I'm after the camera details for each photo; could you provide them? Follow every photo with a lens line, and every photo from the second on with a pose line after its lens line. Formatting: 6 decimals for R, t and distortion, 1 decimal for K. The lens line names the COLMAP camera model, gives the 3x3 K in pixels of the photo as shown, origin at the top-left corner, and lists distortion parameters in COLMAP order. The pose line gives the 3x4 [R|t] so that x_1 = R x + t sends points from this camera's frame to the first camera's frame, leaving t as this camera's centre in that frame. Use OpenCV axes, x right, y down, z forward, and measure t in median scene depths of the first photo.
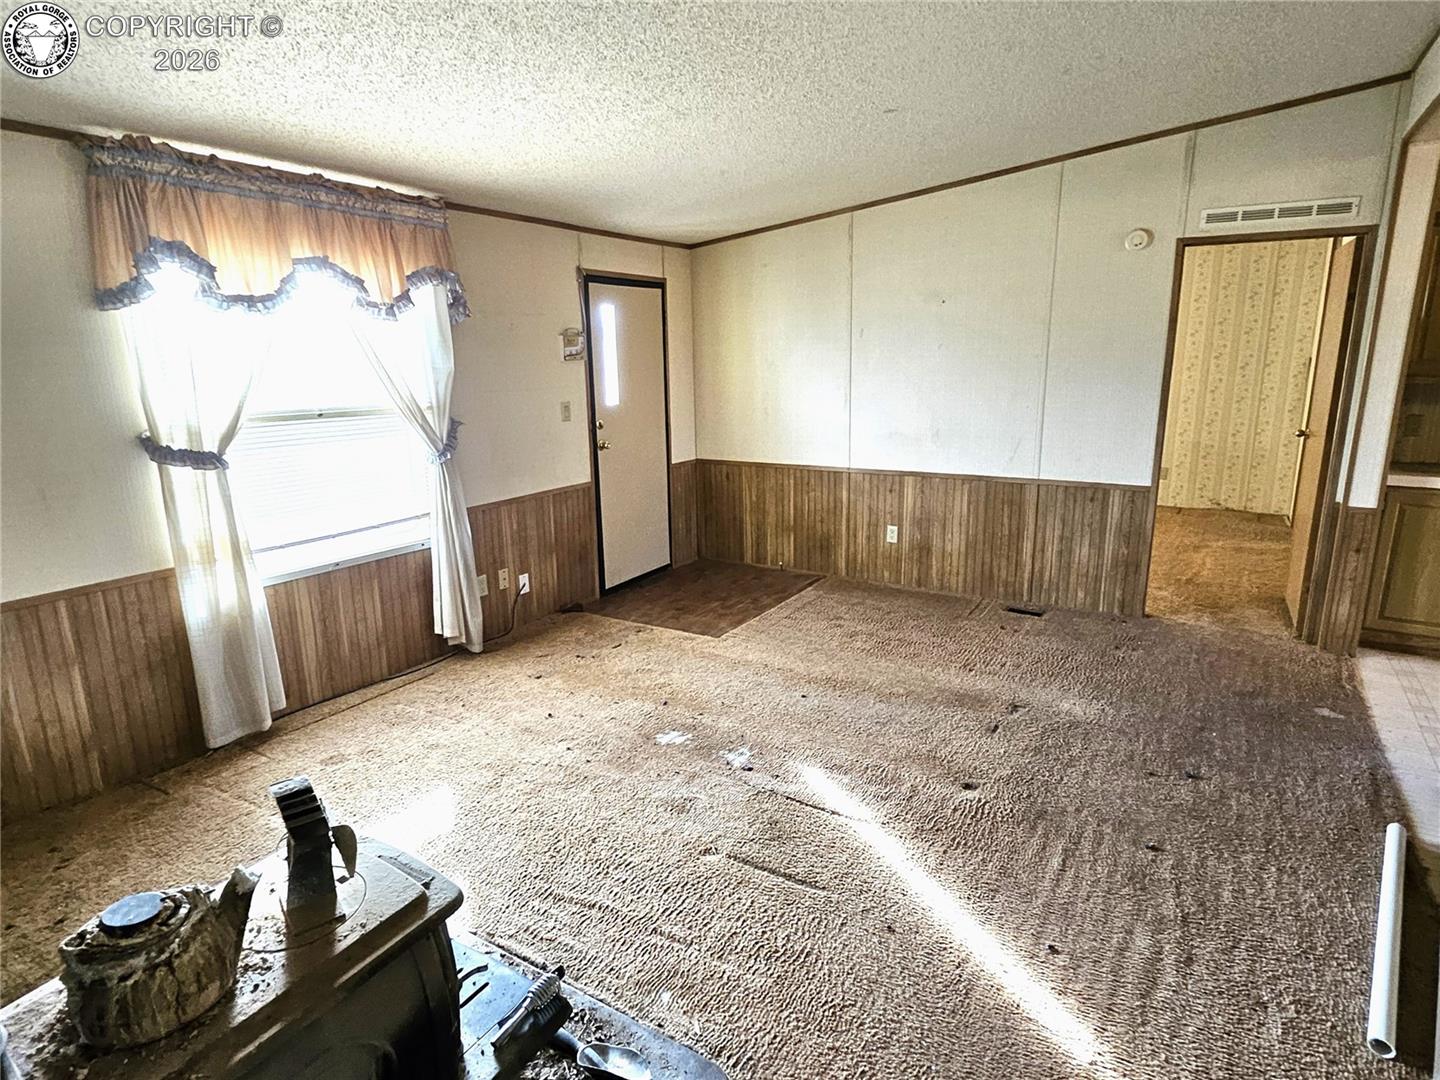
lens RADIAL K [[811.9, 0, 722.2], [0, 811.9, 532.6], [0, 0, 1]] dist [0.003564, -0.000003]
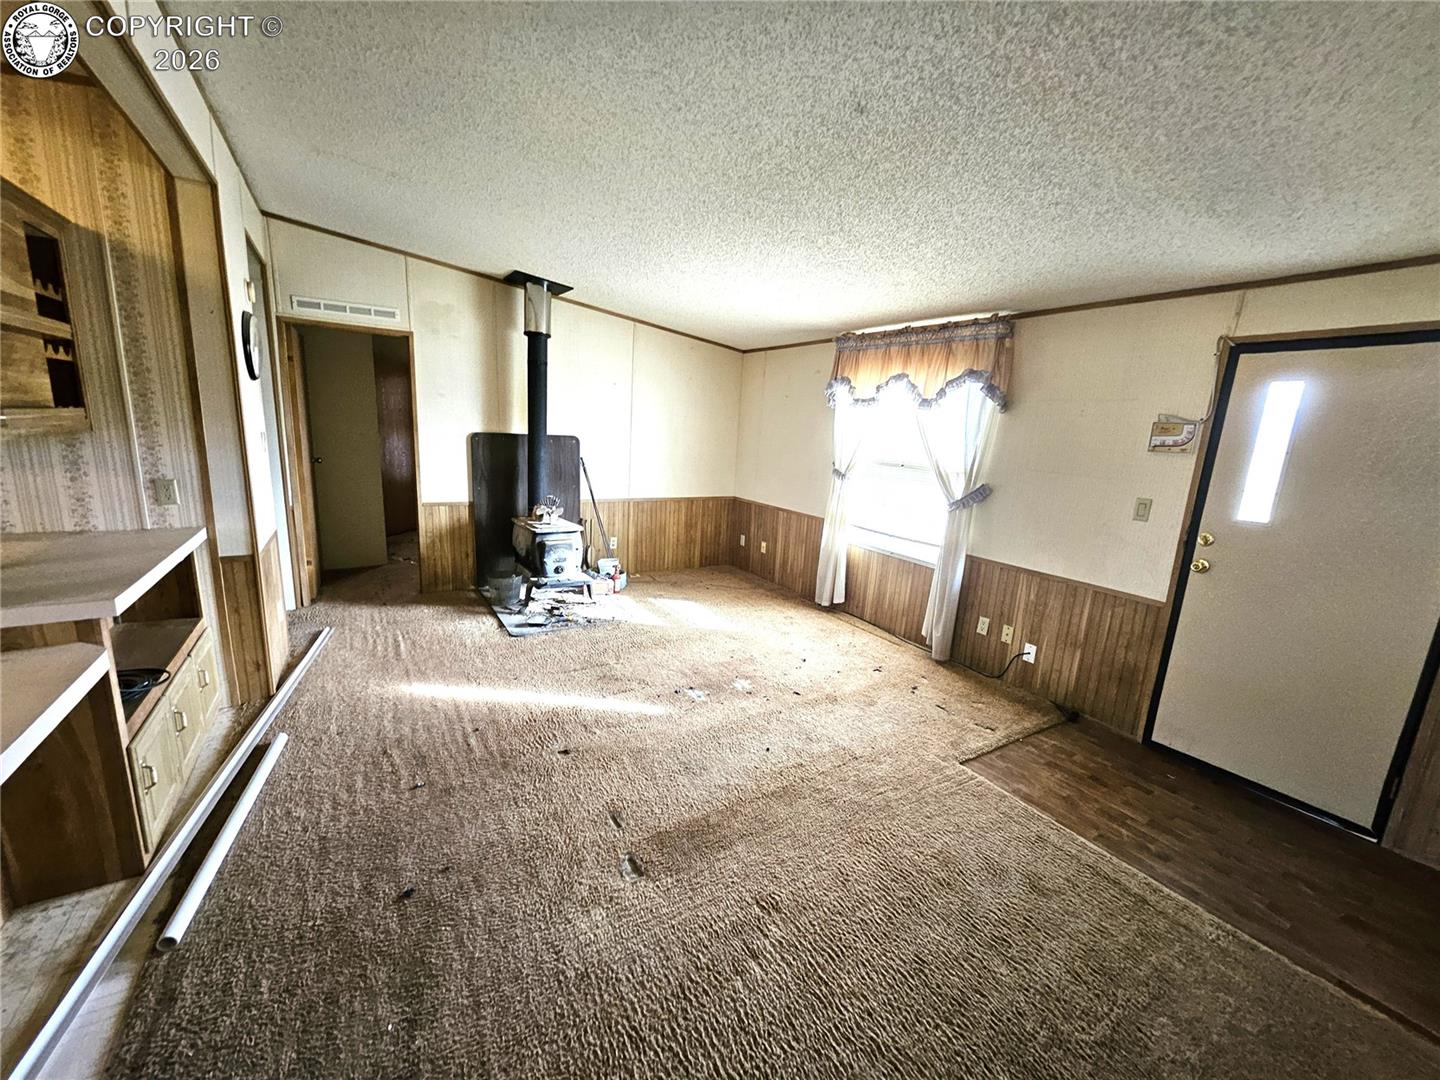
lens RADIAL K [[567.4, 0, 720.0], [0, 567.4, 540.0], [0, 0, 1]] dist [0.001005, 0.000063]
pose [[-0.439191, 0.163079, -0.883468, 0.585101], [-0.247104, 0.923529, 0.293314, -0.197727], [0.863742, 0.347130, -0.365308, 0.897963]]
